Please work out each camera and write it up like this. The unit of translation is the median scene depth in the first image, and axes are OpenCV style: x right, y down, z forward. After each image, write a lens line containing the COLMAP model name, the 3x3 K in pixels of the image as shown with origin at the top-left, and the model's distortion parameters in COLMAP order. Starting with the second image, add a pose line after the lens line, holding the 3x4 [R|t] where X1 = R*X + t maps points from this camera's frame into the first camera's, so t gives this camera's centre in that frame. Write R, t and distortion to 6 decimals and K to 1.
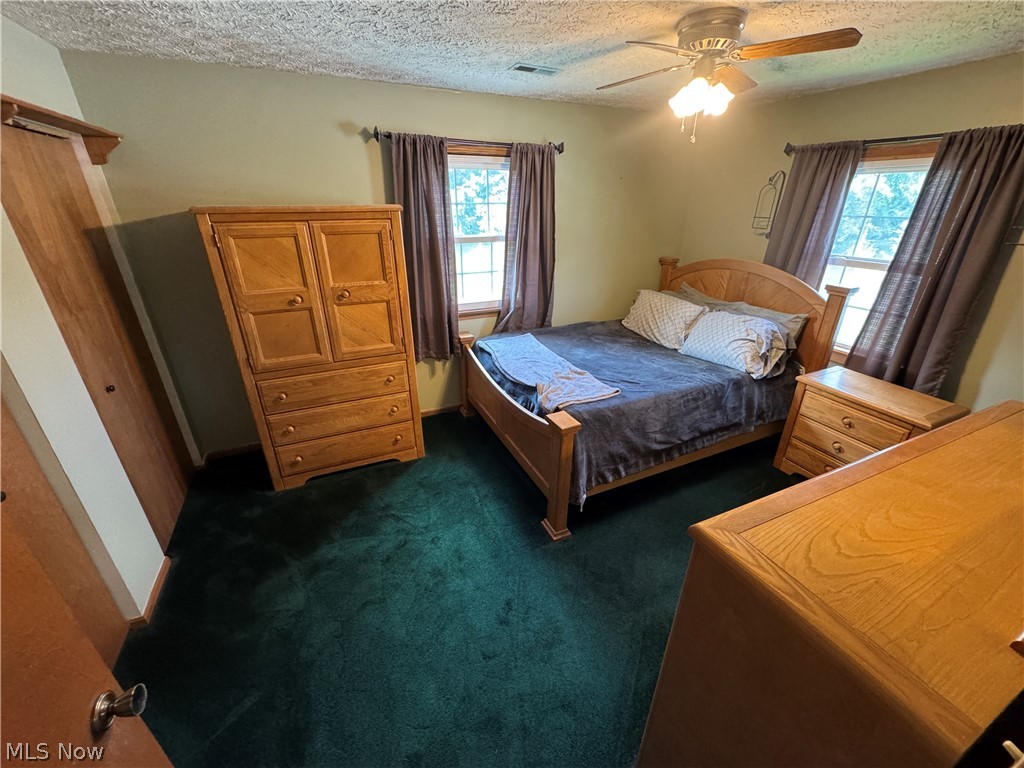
lens RADIAL K [[409.6, 0, 509.8], [0, 409.6, 386.8], [0, 0, 1]] dist [-0.003127, 0.000506]
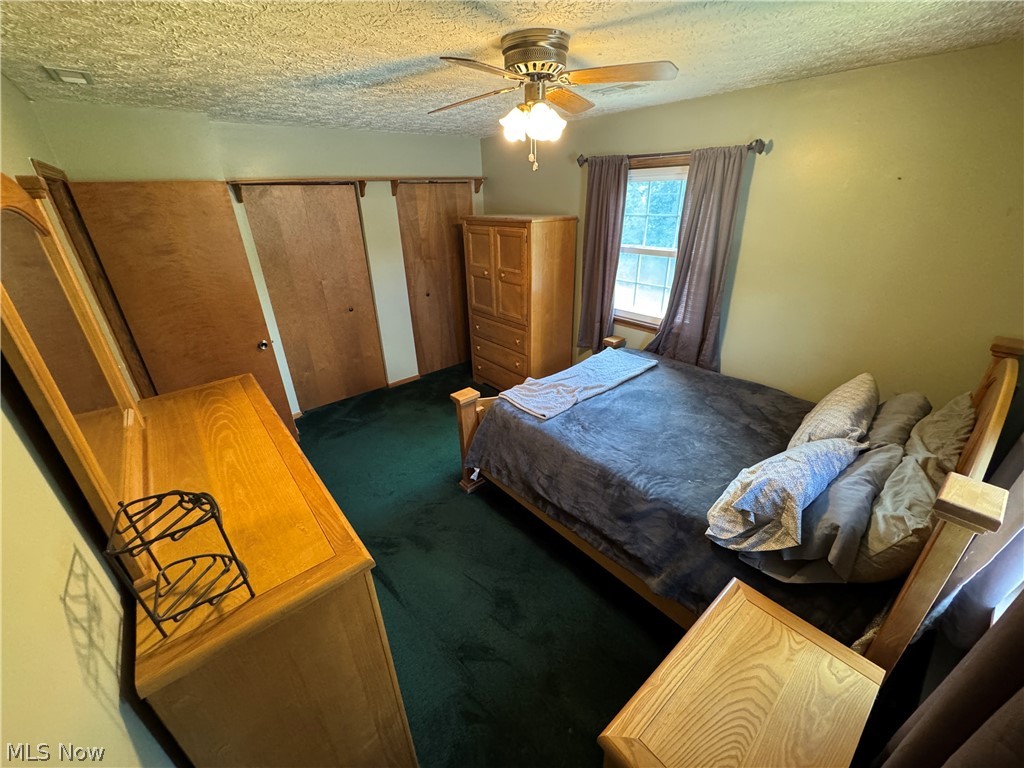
lens RADIAL K [[409.6, 0, 507.3], [0, 409.6, 383.5], [0, 0, 1]] dist [-0.003127, 0.000506]
pose [[0.255340, 0.397748, -0.881248, 0.954823], [-0.378812, 0.879747, 0.287310, -0.271895], [0.889552, 0.260466, 0.375306, 0.473880]]
